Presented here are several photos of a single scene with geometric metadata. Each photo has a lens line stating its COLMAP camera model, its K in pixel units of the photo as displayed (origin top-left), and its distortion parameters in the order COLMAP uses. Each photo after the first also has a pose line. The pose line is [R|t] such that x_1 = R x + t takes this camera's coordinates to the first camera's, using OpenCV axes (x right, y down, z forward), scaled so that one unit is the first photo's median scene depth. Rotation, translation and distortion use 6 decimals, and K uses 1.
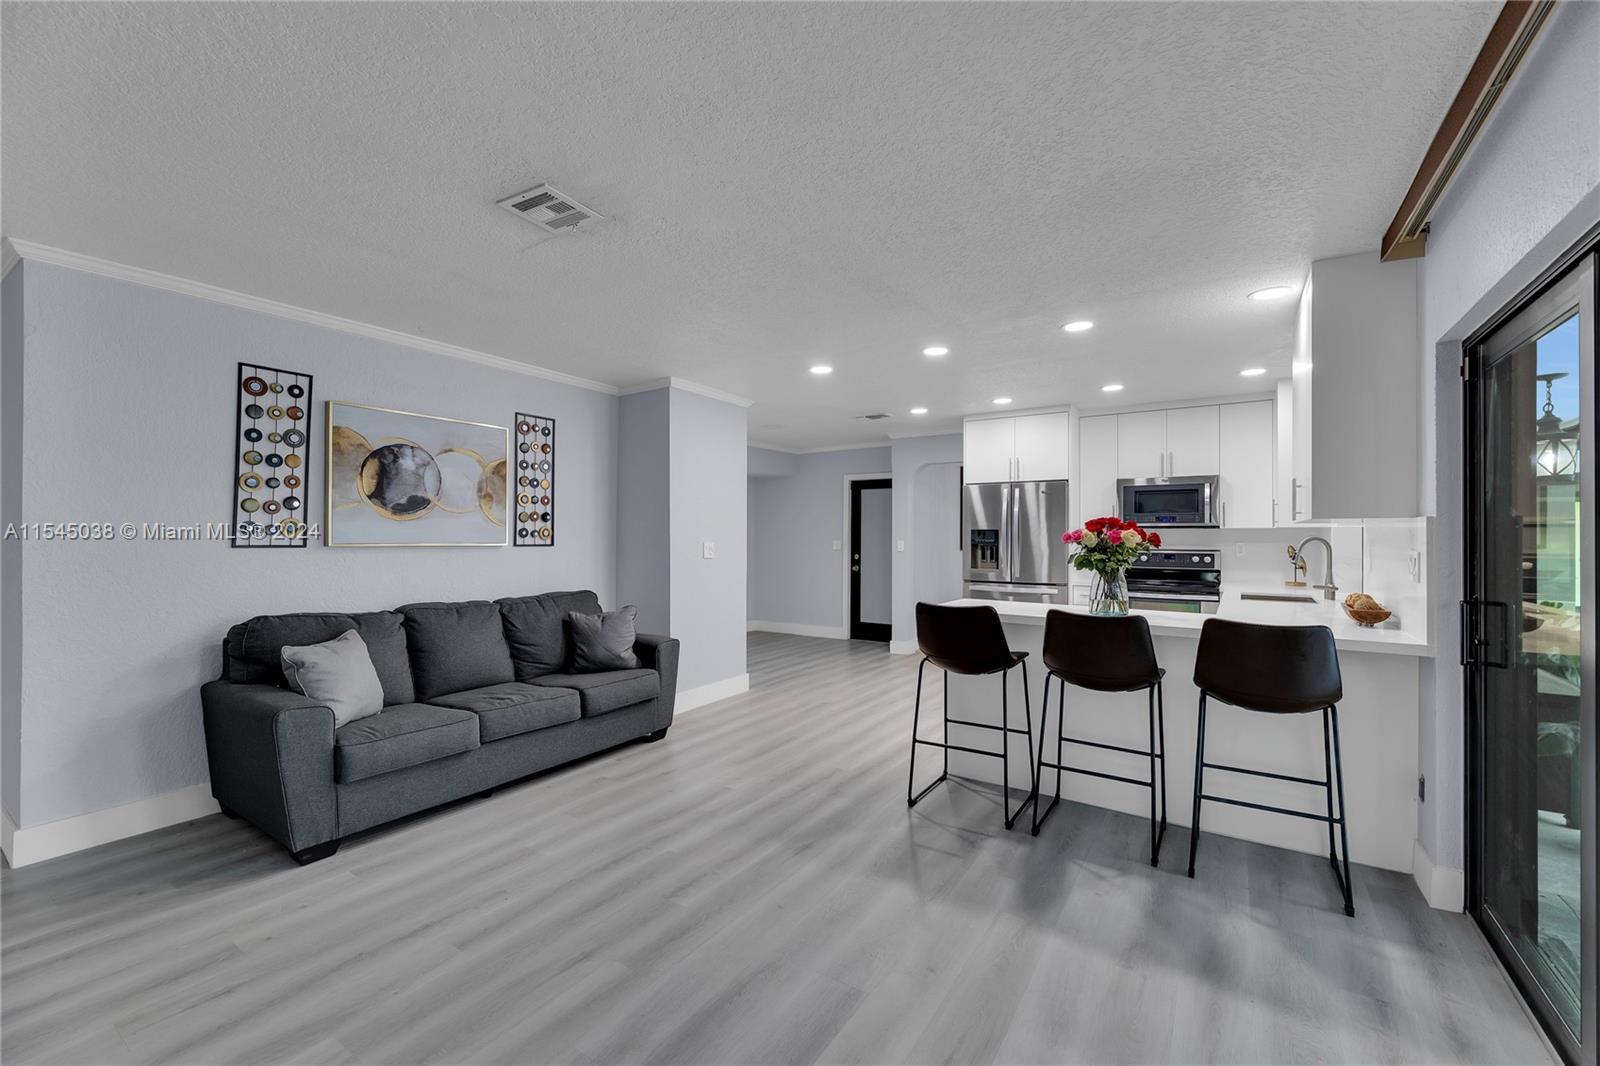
lens RADIAL K [[688.2, 0, 800.0], [0, 688.2, 533.0], [0, 0, 1]] dist [-0.000069, -0.000033]
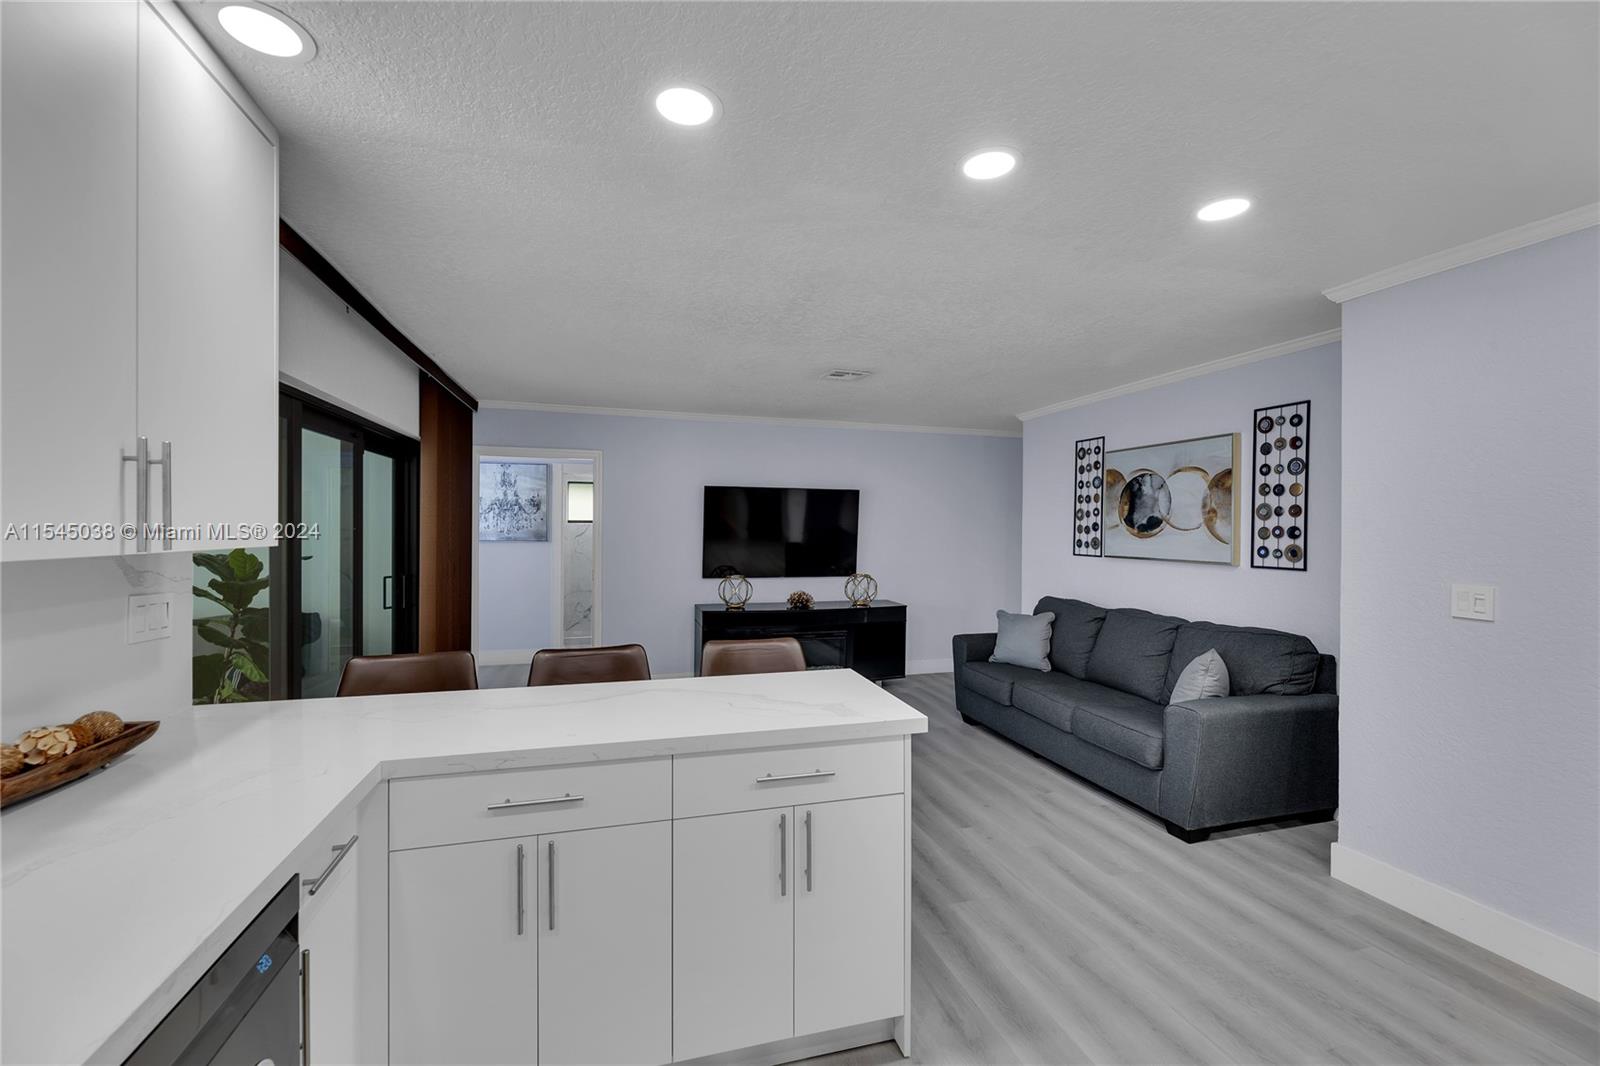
lens RADIAL K [[646.2, 0, 797.1], [0, 646.2, 528.8], [0, 0, 1]] dist [-0.000741, -0.000104]
pose [[-0.662101, -0.007752, -0.749374, 0.529875], [-0.004211, 0.999969, -0.006624, -0.020044], [0.749403, -0.001230, -0.662113, 1.054642]]
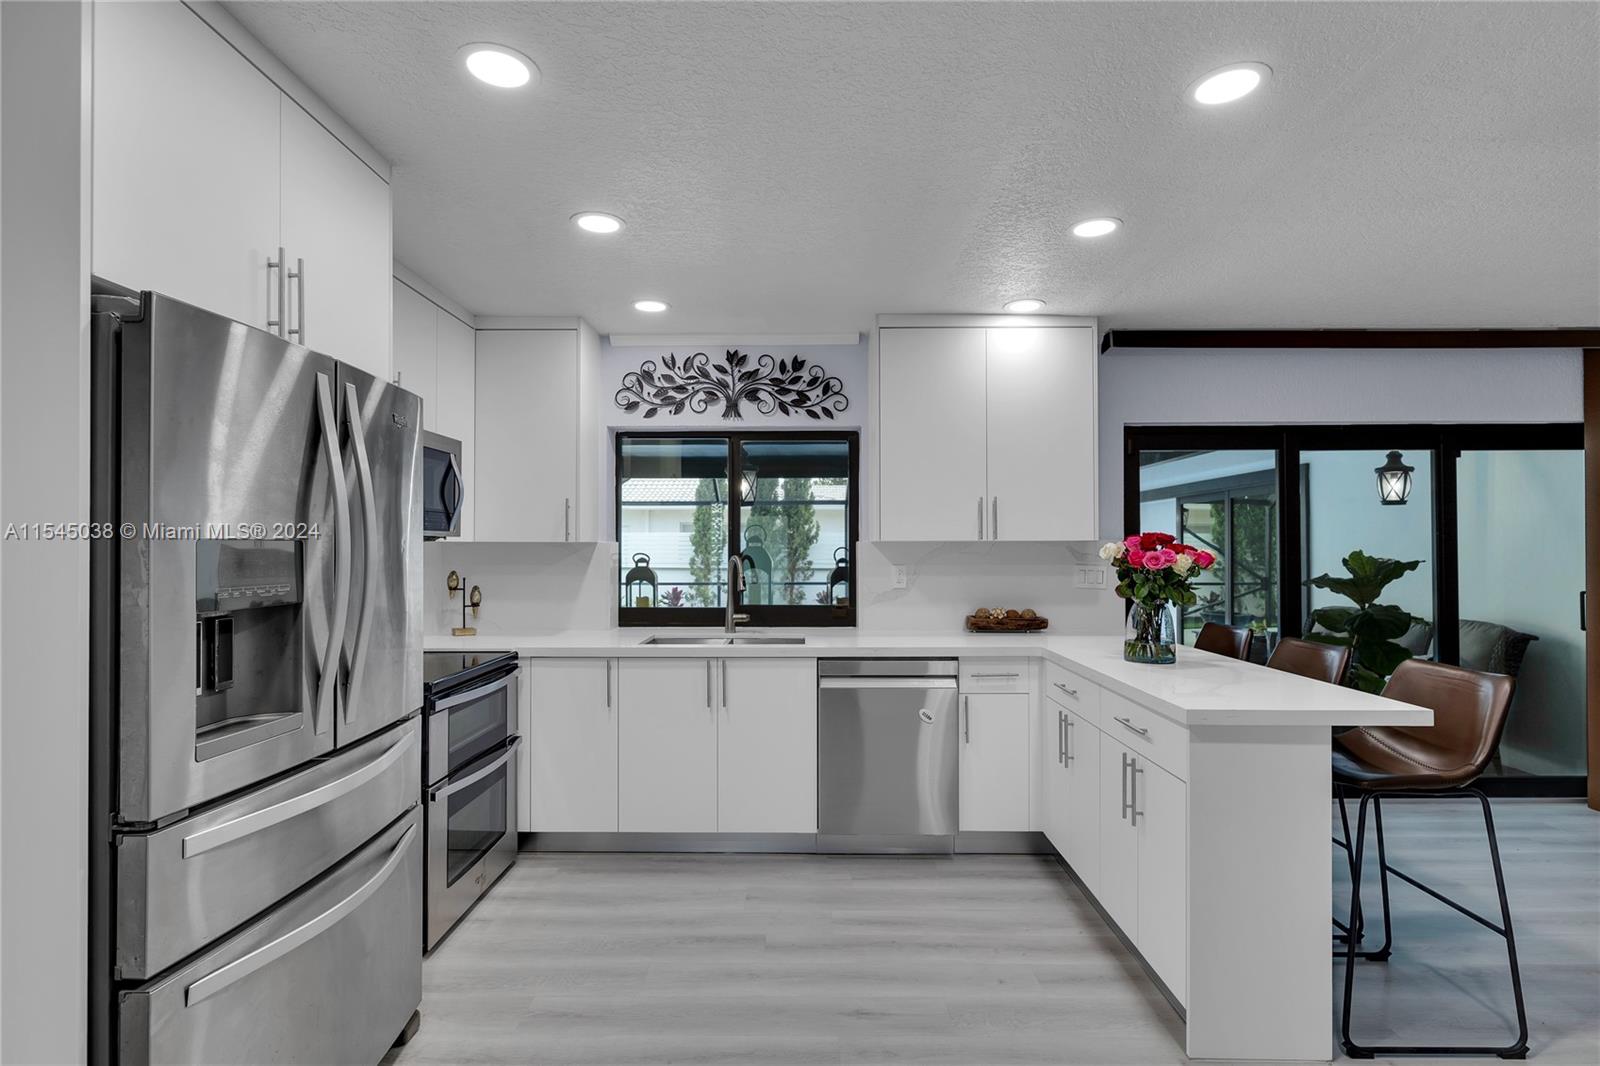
lens RADIAL K [[740.5, 0, 812.9], [0, 740.5, 543.6], [0, 0, 1]] dist [-0.003017, -0.000585]
pose [[-0.541726, 0.001792, 0.840553, -0.019017], [-0.004303, 0.999979, -0.004905, -0.004376], [-0.840544, -0.006274, -0.541707, 1.257879]]
